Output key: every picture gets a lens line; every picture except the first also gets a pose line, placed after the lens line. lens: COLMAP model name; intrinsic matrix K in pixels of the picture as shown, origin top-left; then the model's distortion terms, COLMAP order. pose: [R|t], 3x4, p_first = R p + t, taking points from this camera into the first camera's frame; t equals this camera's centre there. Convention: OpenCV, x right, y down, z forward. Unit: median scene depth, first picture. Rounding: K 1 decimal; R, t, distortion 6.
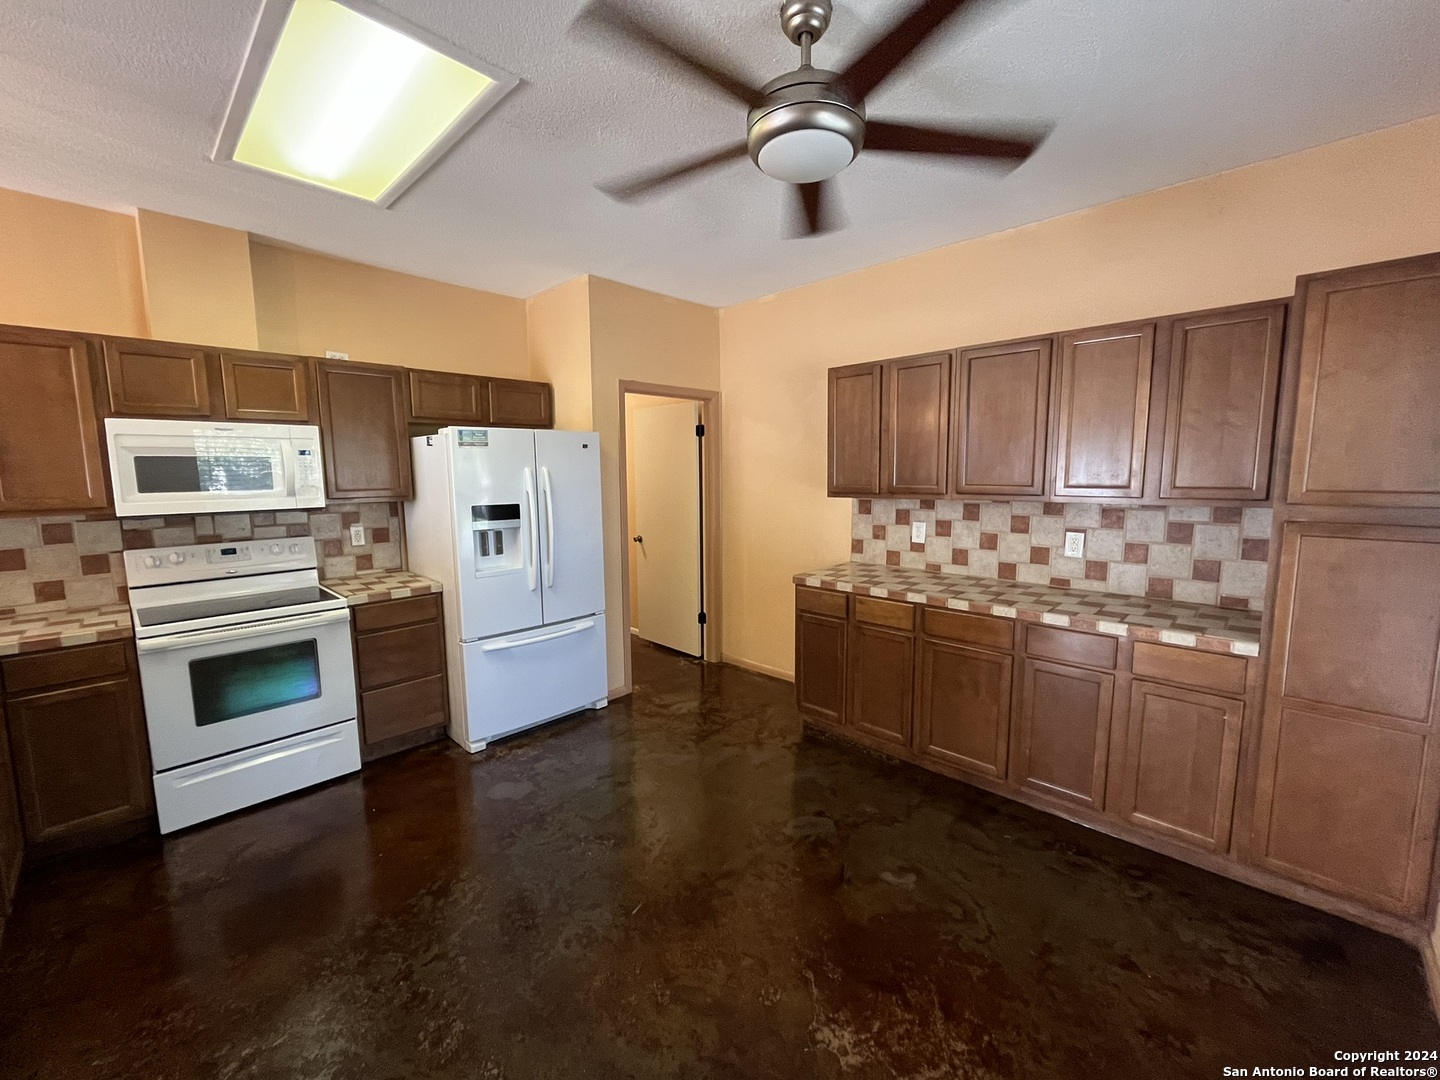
lens RADIAL K [[589.2, 0, 718.9], [0, 589.2, 535.4], [0, 0, 1]] dist [-0.002126, -0.000345]
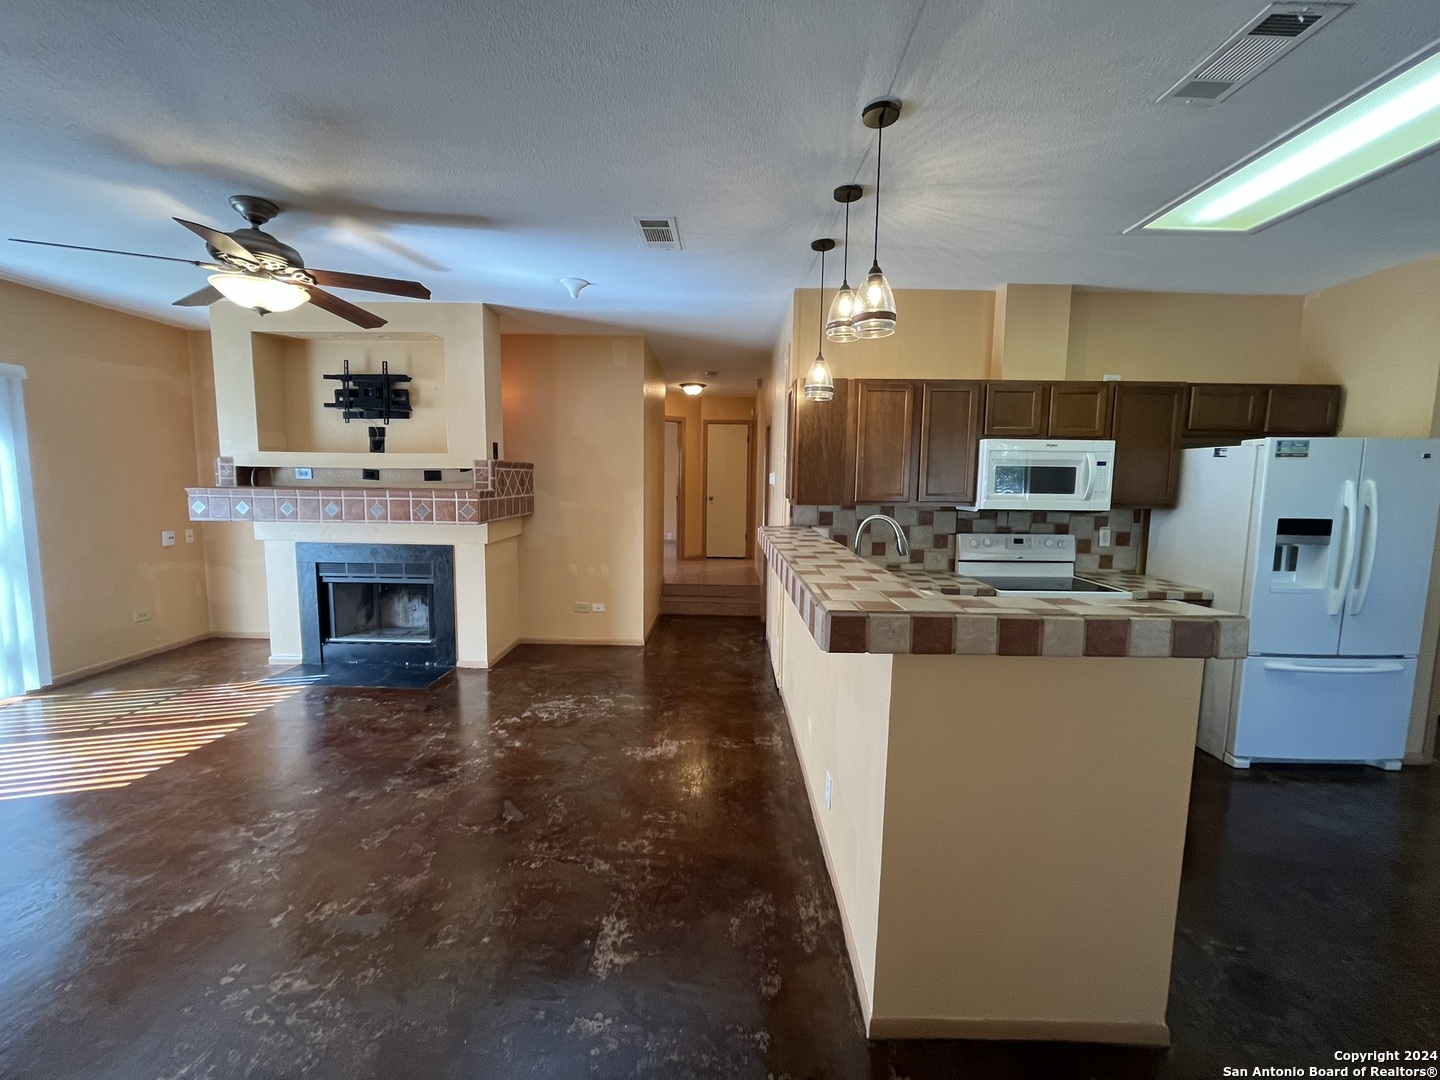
lens RADIAL K [[589.2, 0, 718.9], [0, 589.2, 535.4], [0, 0, 1]] dist [-0.002126, -0.000345]
pose [[0.688370, 0.088191, -0.719978, -0.348777], [-0.099992, 0.994642, 0.026233, 0.044699], [0.718434, 0.053934, 0.693501, -0.334429]]
